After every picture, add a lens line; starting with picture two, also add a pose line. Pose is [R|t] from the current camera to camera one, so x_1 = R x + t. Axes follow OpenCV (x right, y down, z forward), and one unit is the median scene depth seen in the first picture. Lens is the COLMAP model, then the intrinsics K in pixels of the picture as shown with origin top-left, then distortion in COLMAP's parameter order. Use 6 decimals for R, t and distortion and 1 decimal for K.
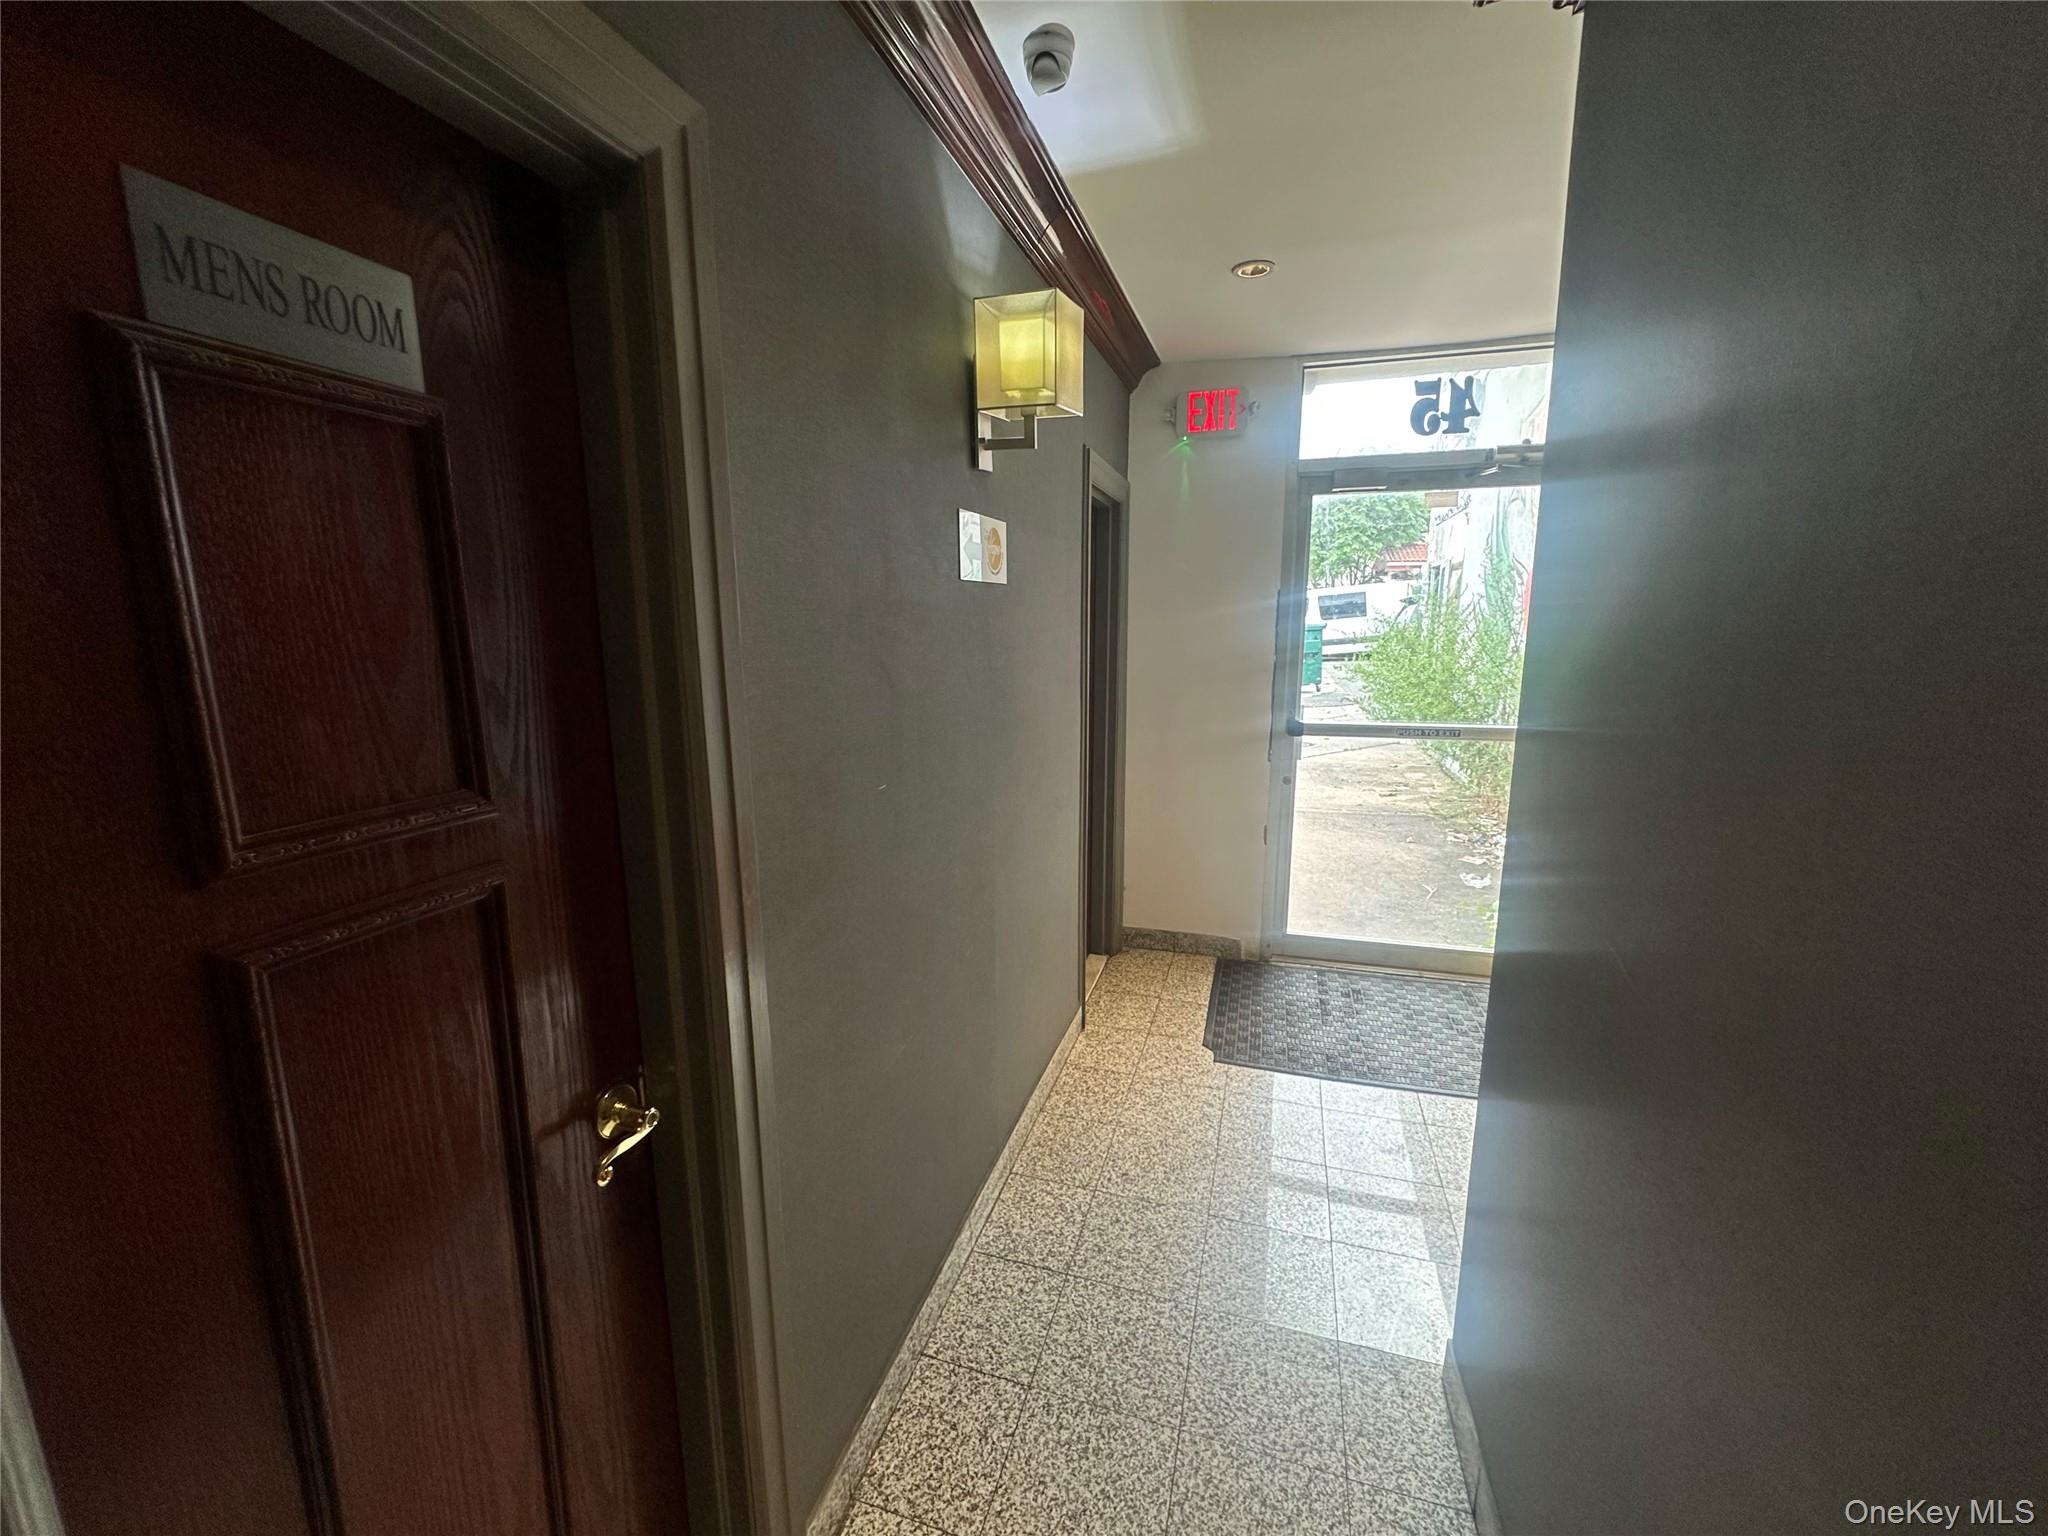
lens RADIAL K [[817.9, 0, 1023.7], [0, 817.9, 762.8], [0, 0, 1]] dist [0.000078, -0.000578]
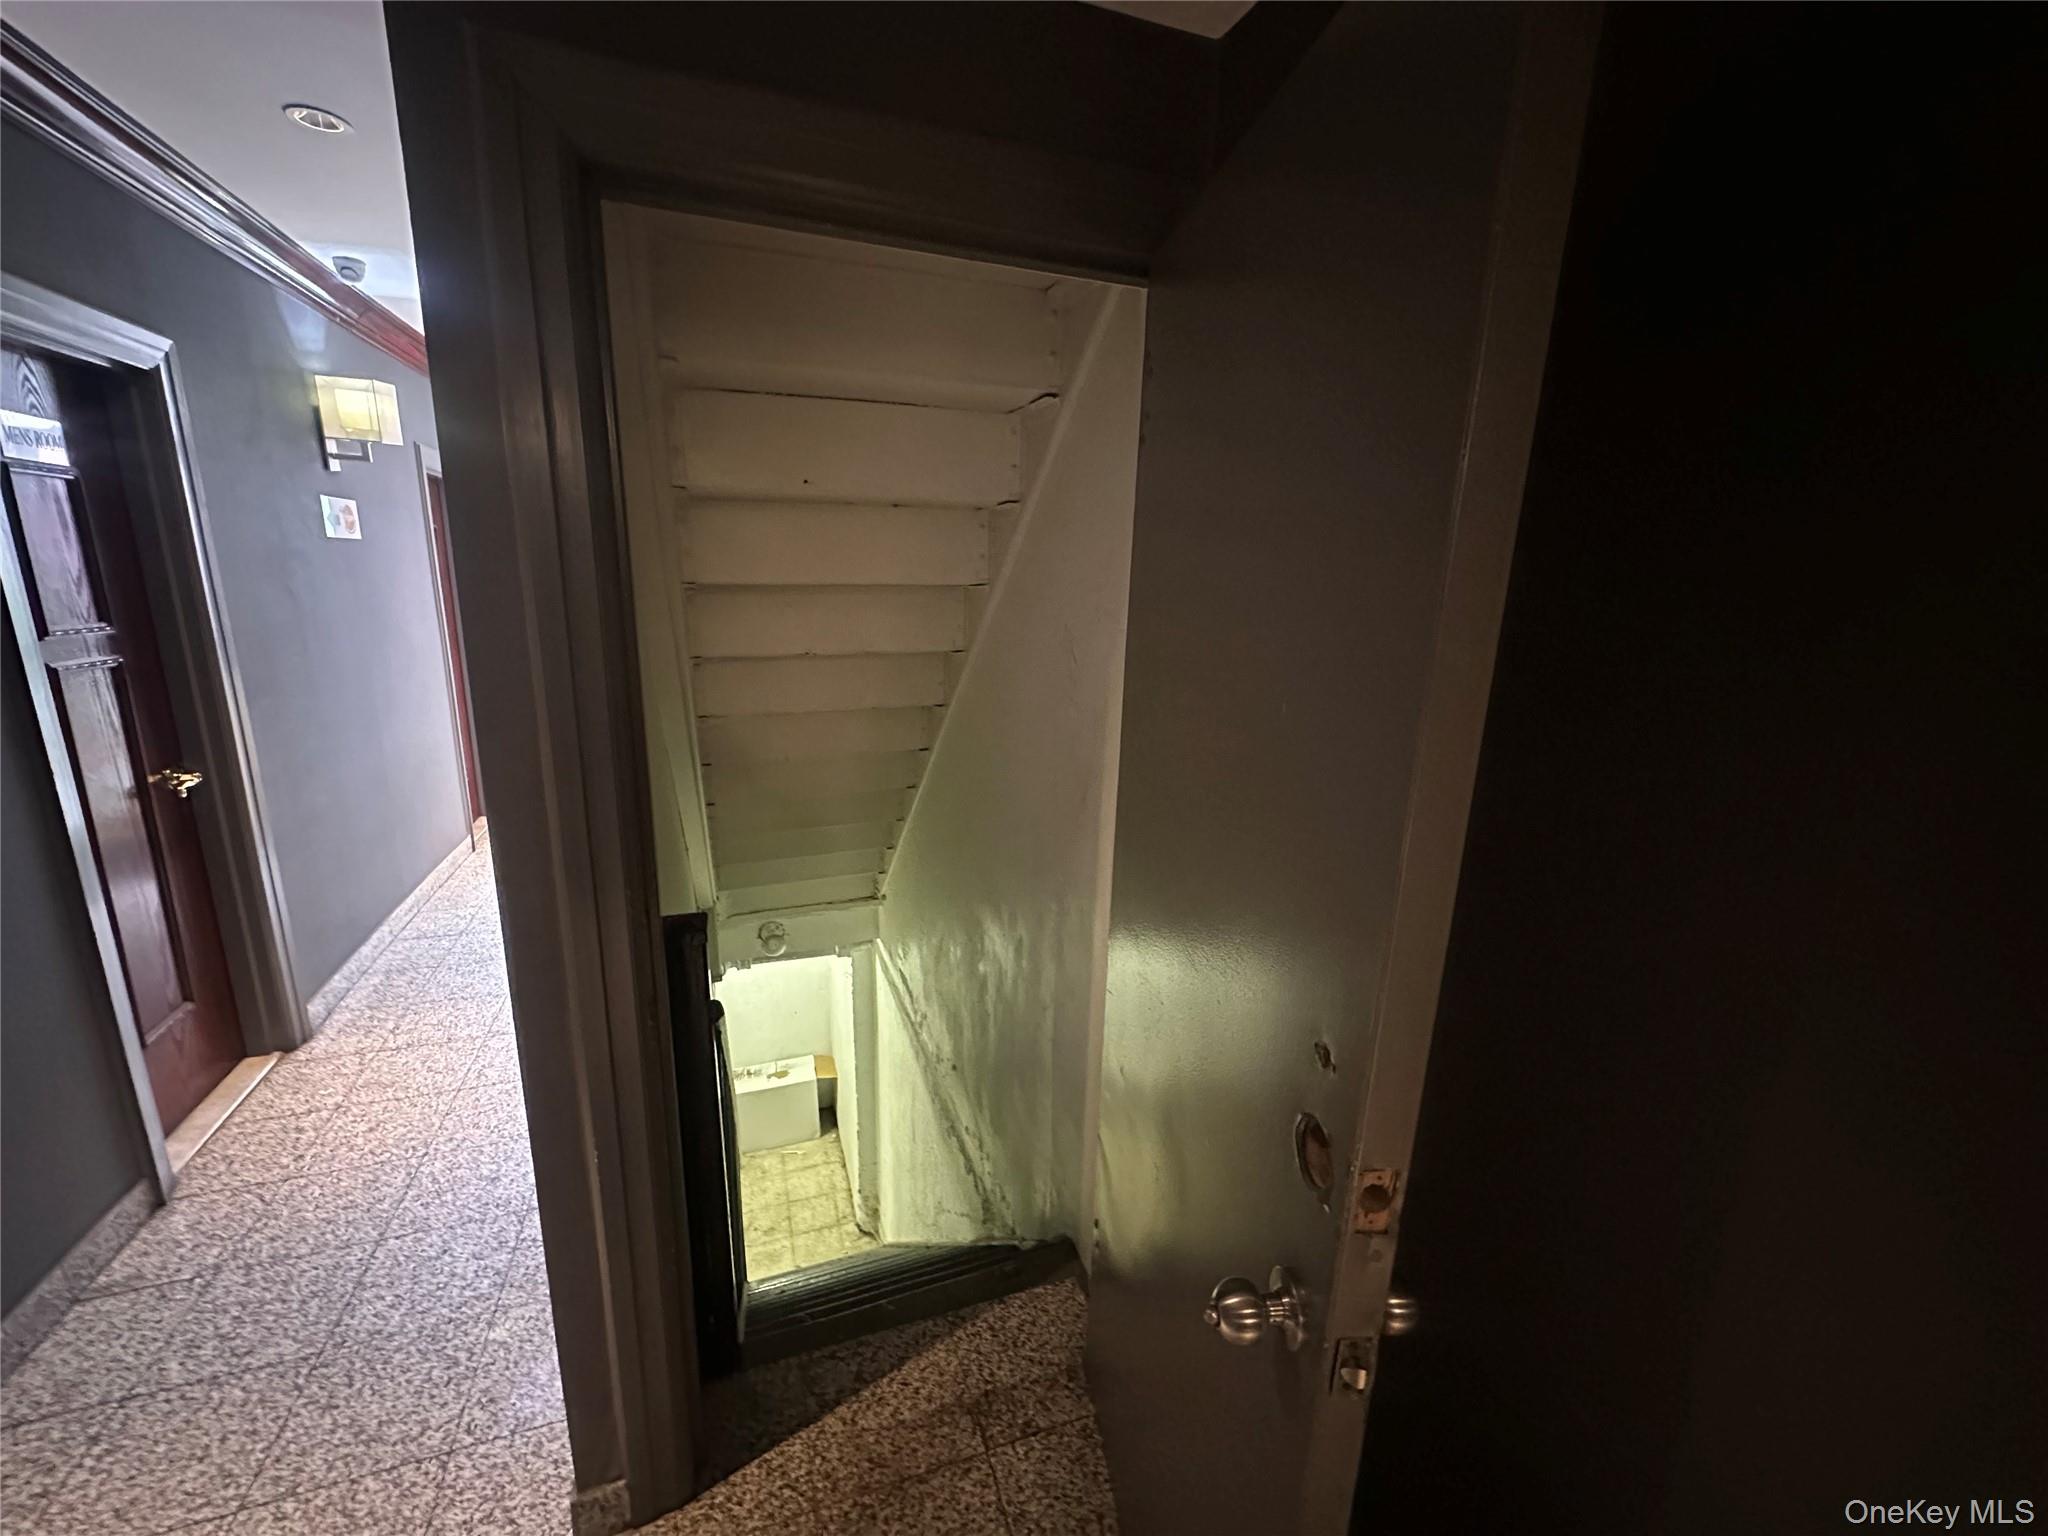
lens RADIAL K [[817.9, 0, 1024.2], [0, 817.9, 766.3], [0, 0, 1]] dist [0.000078, -0.000578]
pose [[0.799071, -0.112987, 0.590525, 0.023684], [0.079852, 0.993426, 0.082023, 0.225550], [-0.595911, -0.018388, 0.802840, -1.236120]]
